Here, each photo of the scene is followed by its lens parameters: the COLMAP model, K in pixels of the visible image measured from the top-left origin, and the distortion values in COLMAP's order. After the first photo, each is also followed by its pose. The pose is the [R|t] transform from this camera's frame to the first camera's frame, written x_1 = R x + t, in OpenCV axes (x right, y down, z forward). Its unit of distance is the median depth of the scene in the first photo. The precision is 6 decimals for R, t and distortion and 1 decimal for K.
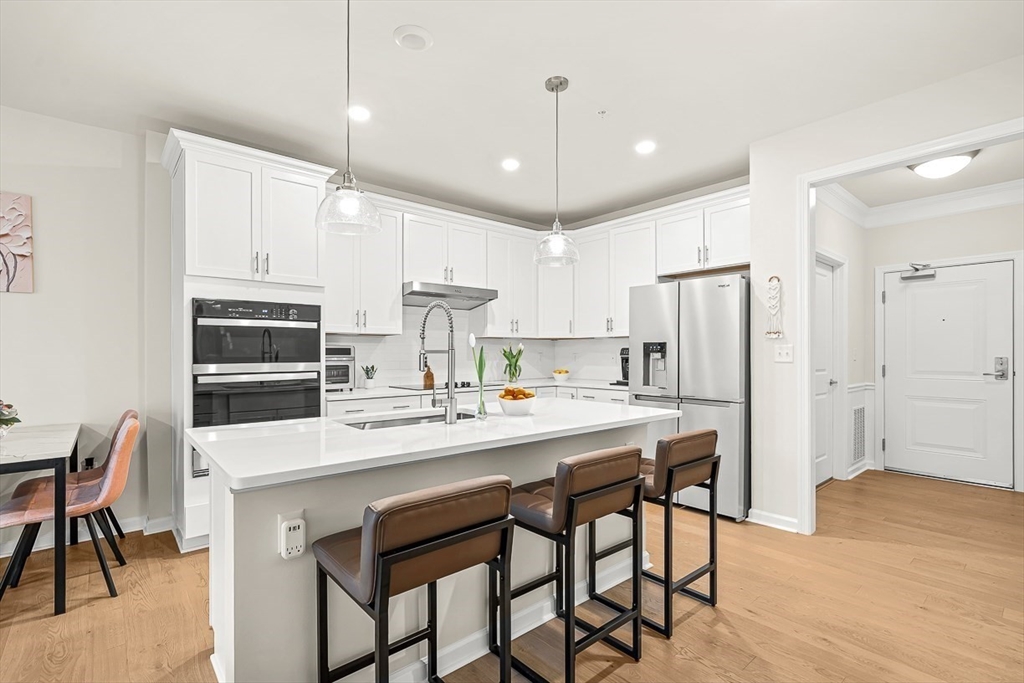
lens RADIAL K [[472.4, 0, 509.8], [0, 472.4, 353.2], [0, 0, 1]] dist [0.004344, -0.001419]
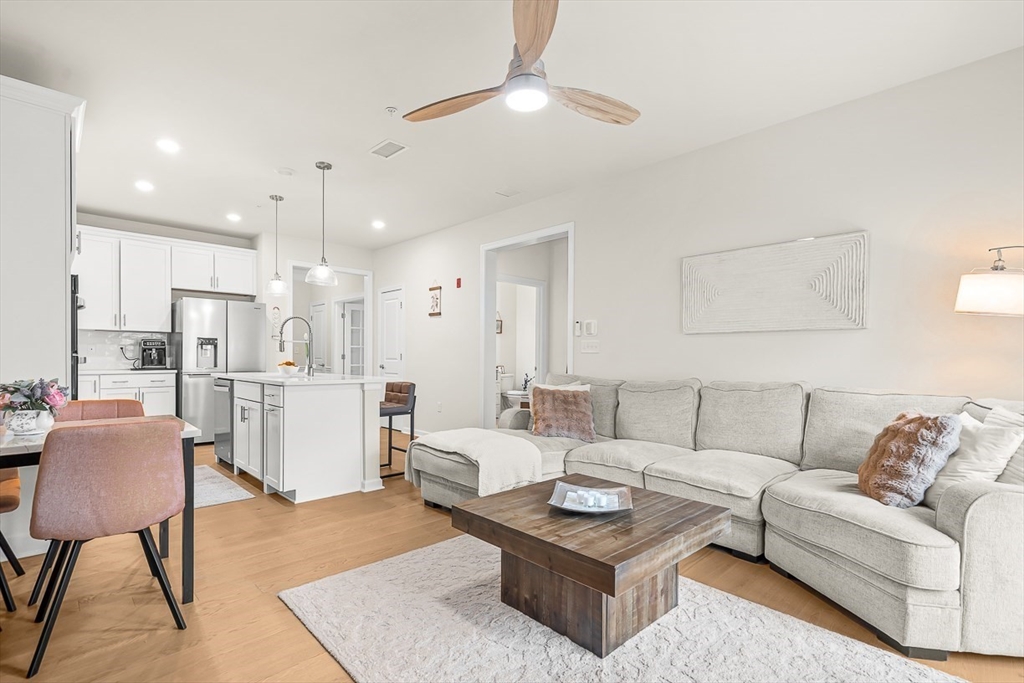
lens RADIAL K [[472.4, 0, 512.4], [0, 472.4, 361.4], [0, 0, 1]] dist [0.004344, -0.001419]
pose [[-0.062543, -0.007939, 0.998011, -1.225880], [-0.003836, 0.999963, 0.007714, 0.035568], [-0.998035, -0.003346, -0.062571, 0.131915]]
